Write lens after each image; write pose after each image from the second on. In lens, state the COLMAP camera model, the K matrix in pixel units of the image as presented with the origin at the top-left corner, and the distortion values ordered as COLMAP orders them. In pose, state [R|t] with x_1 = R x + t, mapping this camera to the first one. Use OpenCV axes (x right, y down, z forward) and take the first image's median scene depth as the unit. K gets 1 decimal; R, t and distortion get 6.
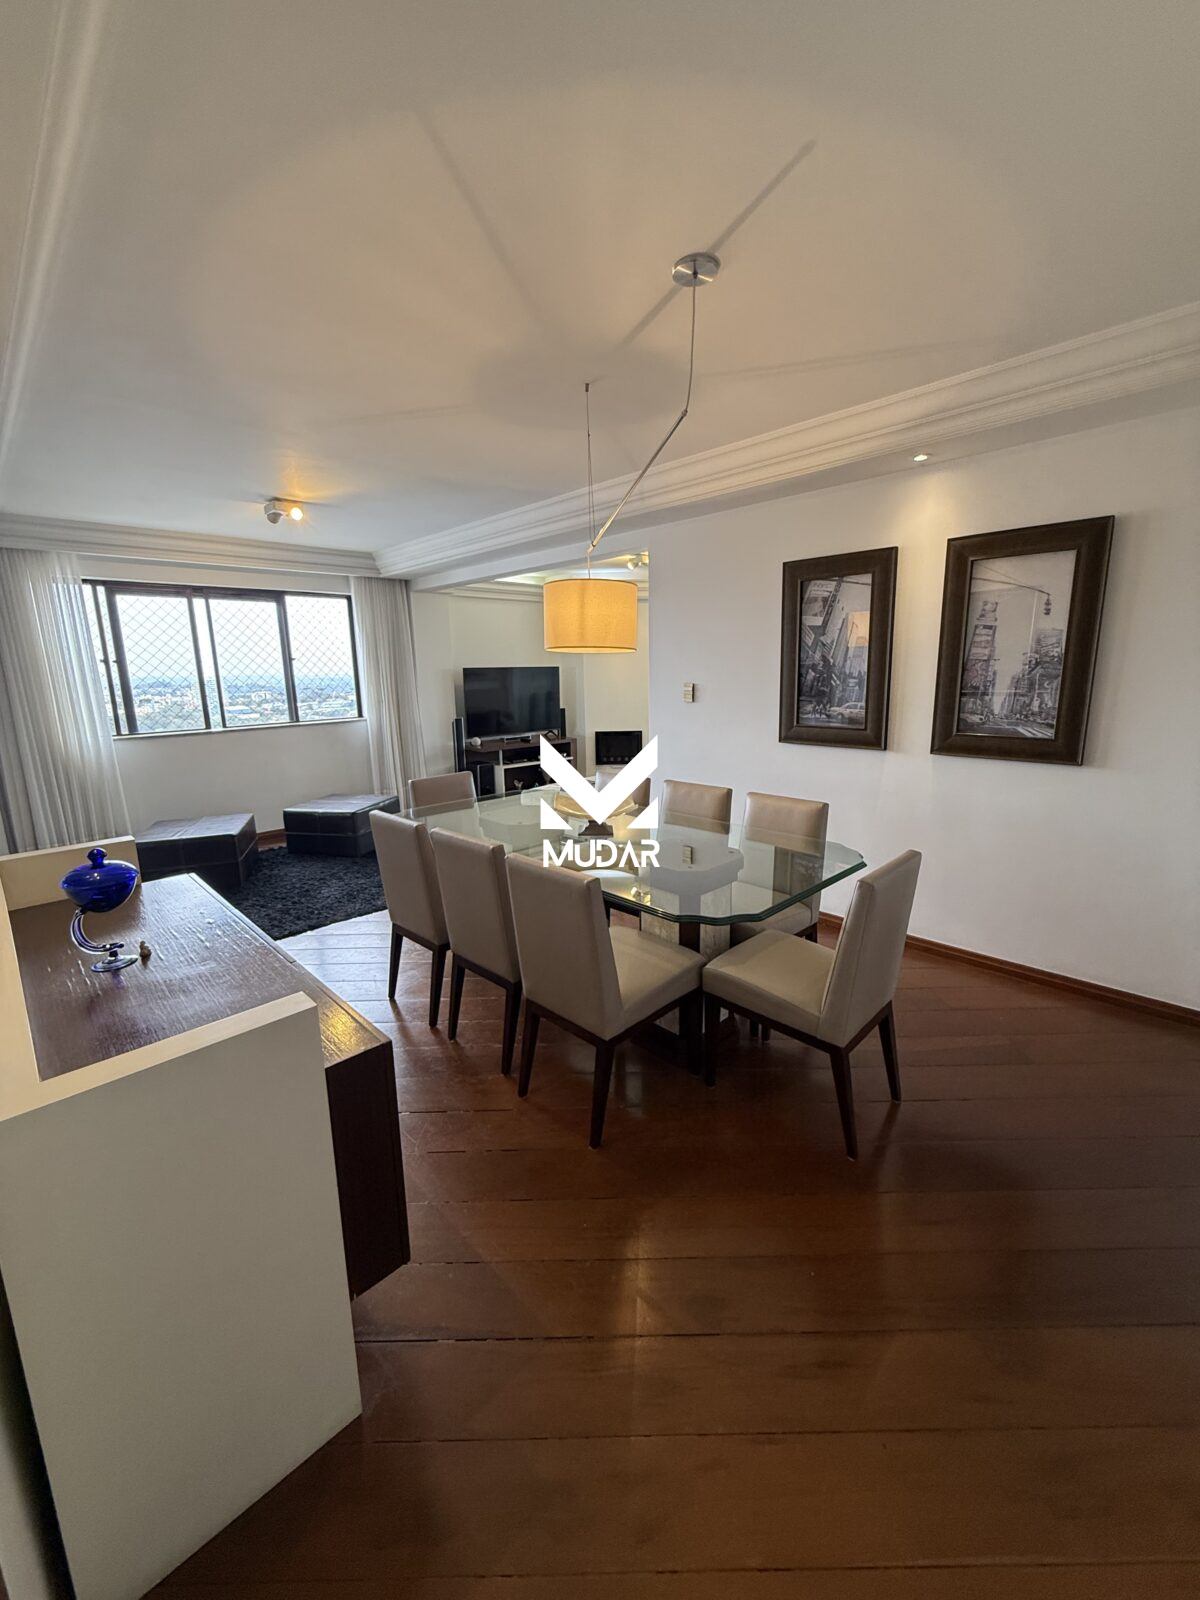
lens RADIAL K [[638.3, 0, 602.4], [0, 638.3, 799.0], [0, 0, 1]] dist [-0.006982, -0.000273]
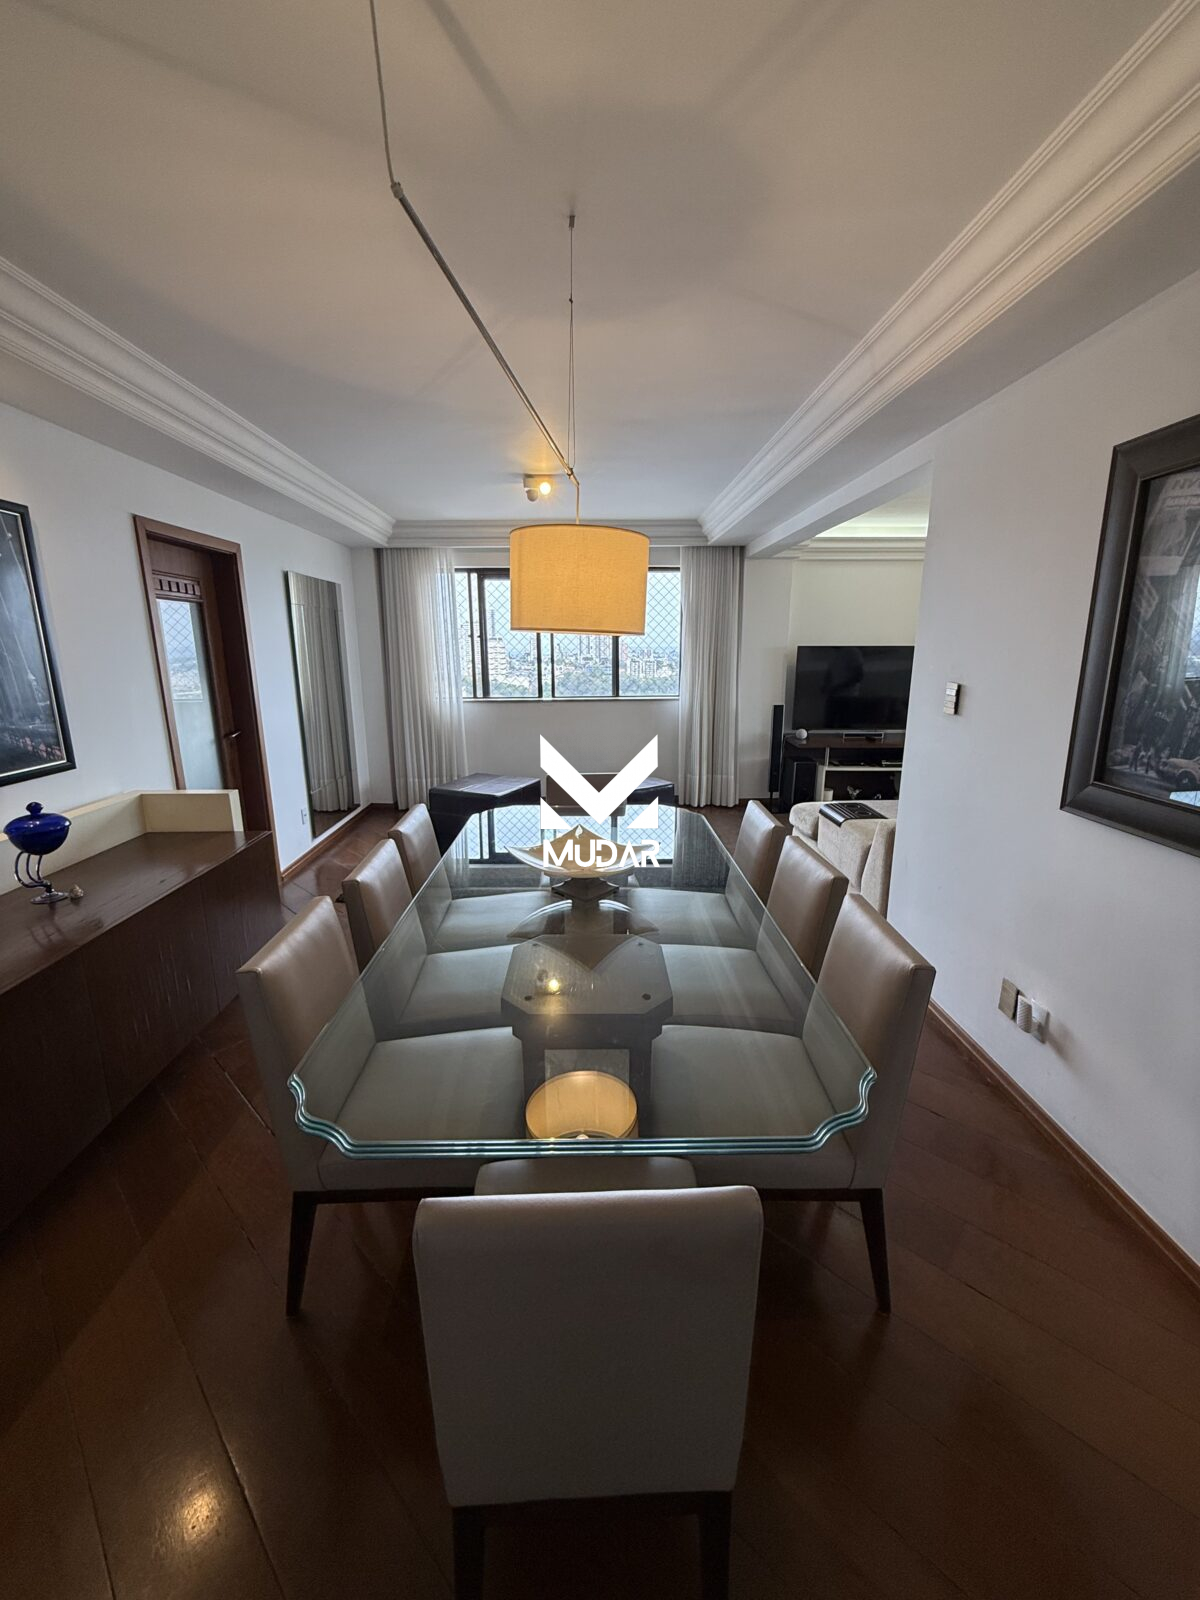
lens RADIAL K [[638.3, 0, 599.4], [0, 638.3, 797.7], [0, 0, 1]] dist [-0.006982, -0.000273]
pose [[0.725378, 0.175928, -0.665489, 0.247513], [-0.149004, 0.983997, 0.097715, -0.066056], [0.672030, 0.028280, 0.739984, 0.262456]]
